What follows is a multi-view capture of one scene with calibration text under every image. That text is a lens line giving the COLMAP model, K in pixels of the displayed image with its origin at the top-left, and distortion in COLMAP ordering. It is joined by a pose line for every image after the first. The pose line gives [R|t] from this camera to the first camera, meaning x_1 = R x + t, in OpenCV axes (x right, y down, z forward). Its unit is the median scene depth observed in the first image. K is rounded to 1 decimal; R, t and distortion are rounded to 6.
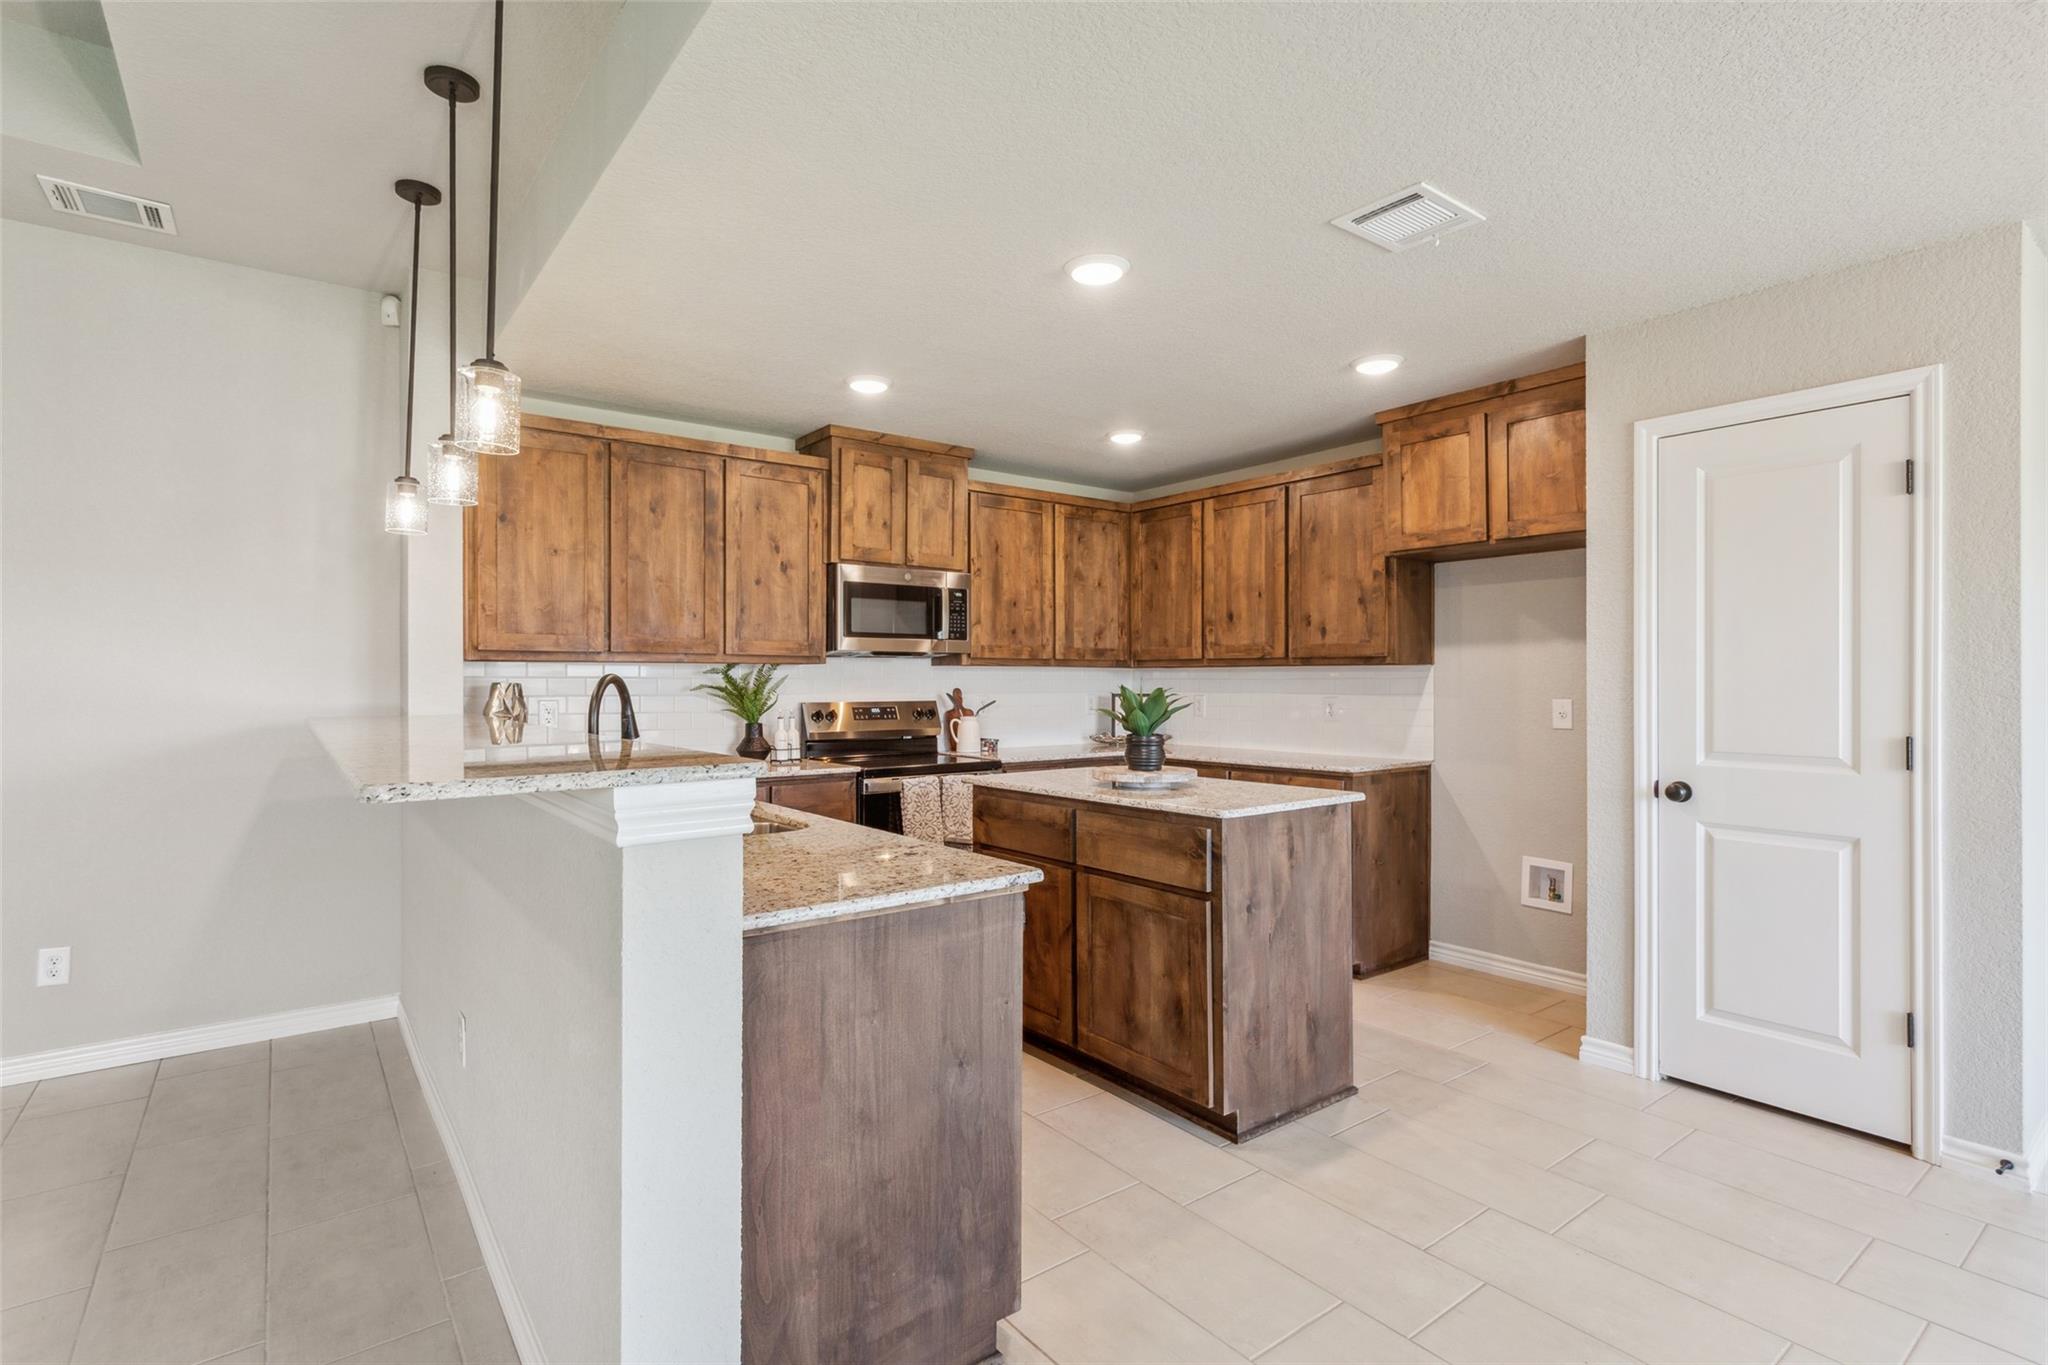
lens RADIAL K [[991.0, 0, 1037.0], [0, 991.0, 687.4], [0, 0, 1]] dist [-0.000928, 0.000980]
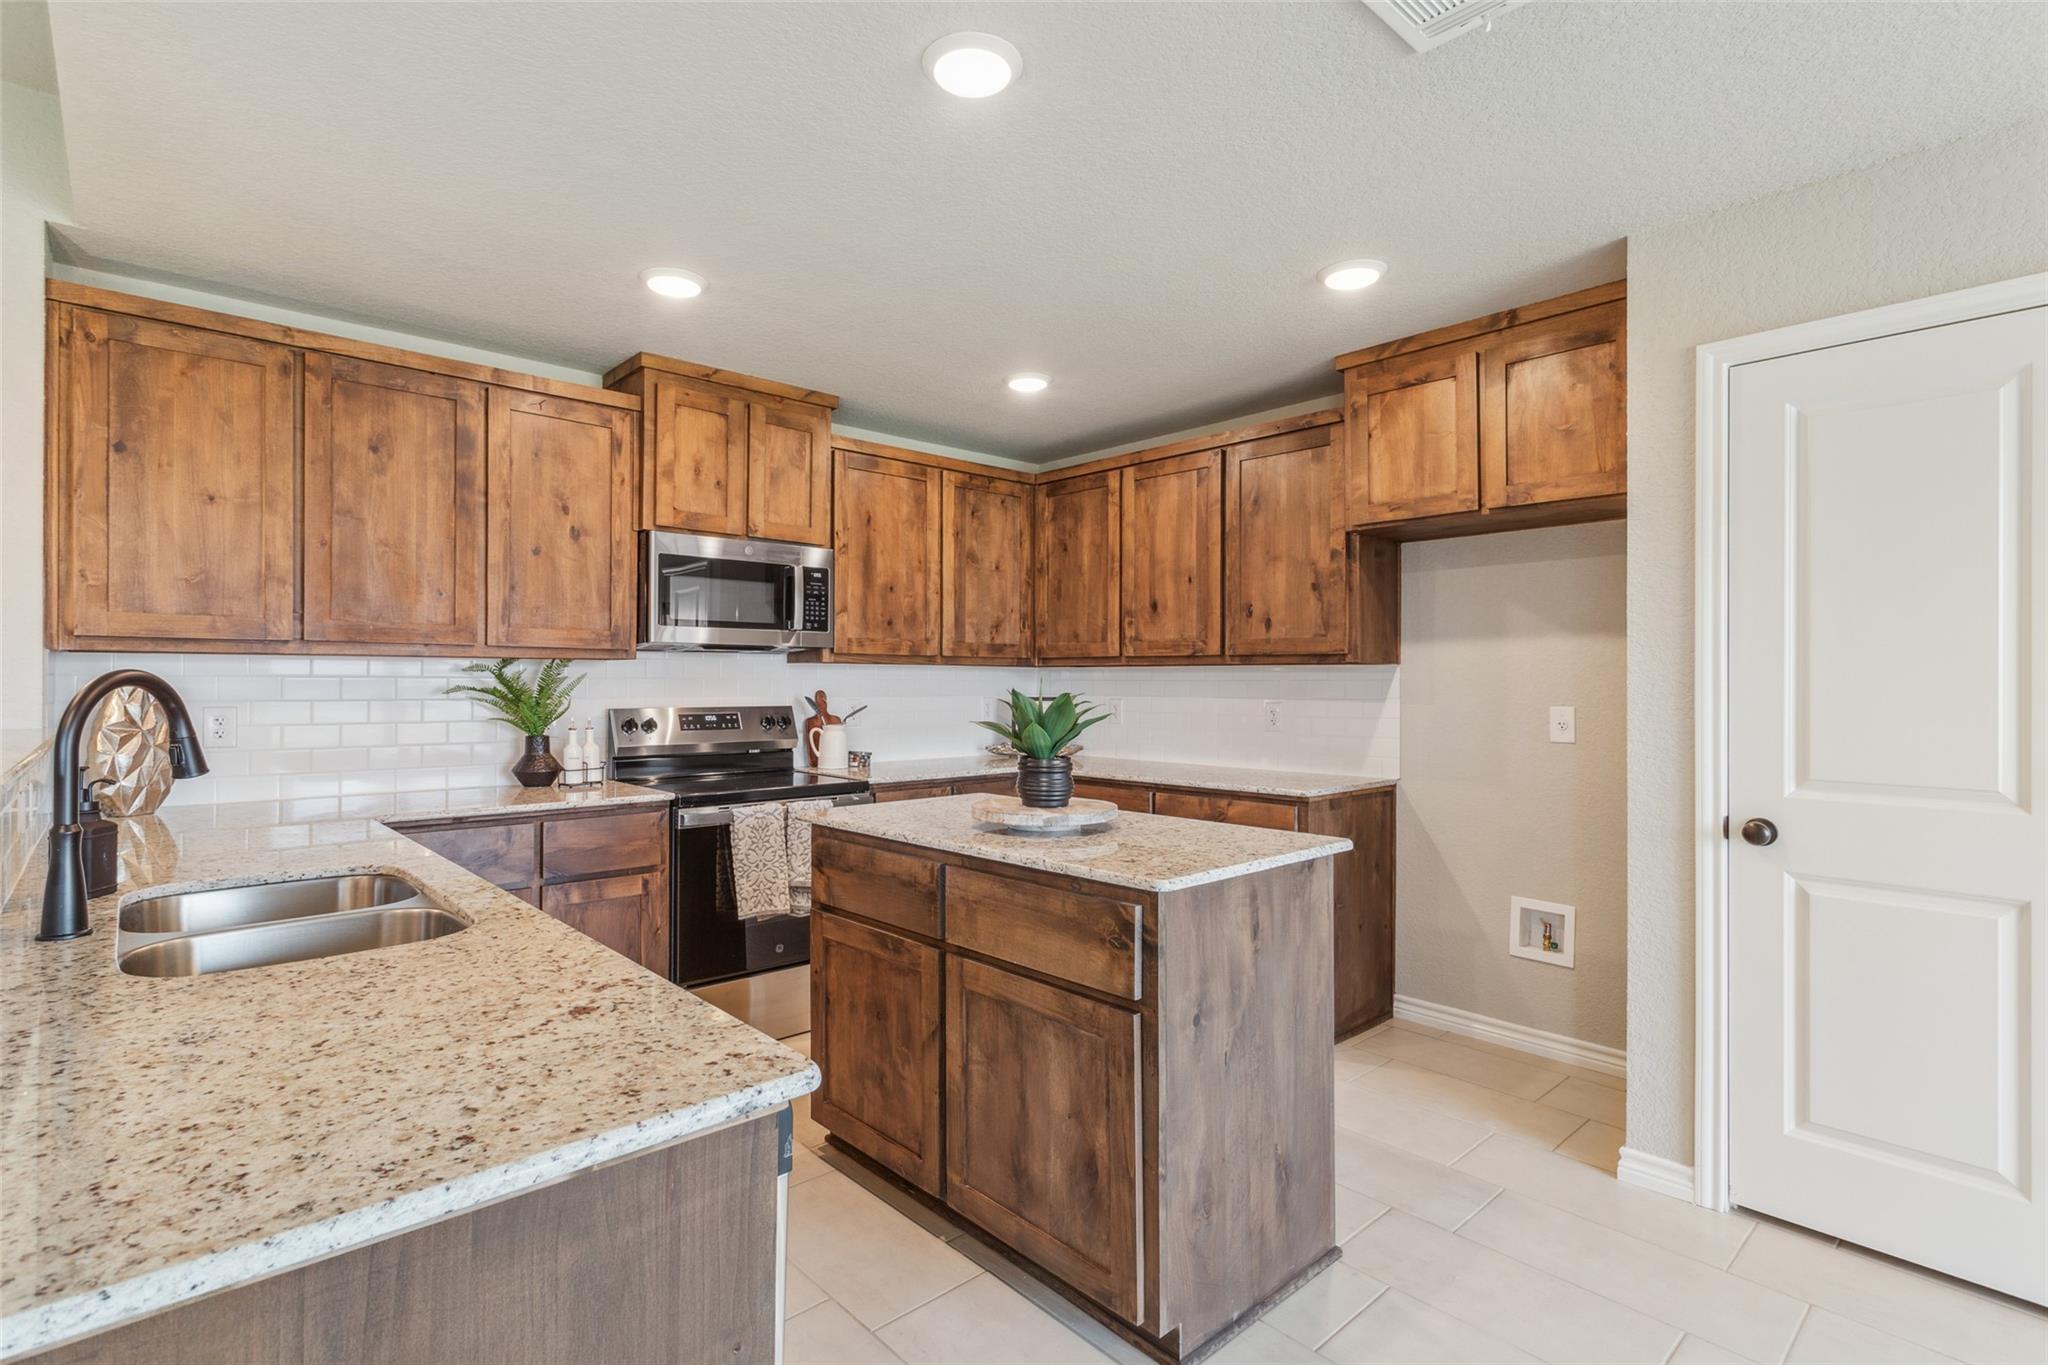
lens RADIAL K [[1083.2, 0, 874.5], [0, 1083.2, 686.2], [0, 0, 1]] dist [0.002592, -0.000531]
pose [[0.998467, 0.004003, -0.055209, 0.014629], [-0.004128, 0.999989, -0.002142, -0.001135], [0.055200, 0.002367, 0.998473, 0.106775]]
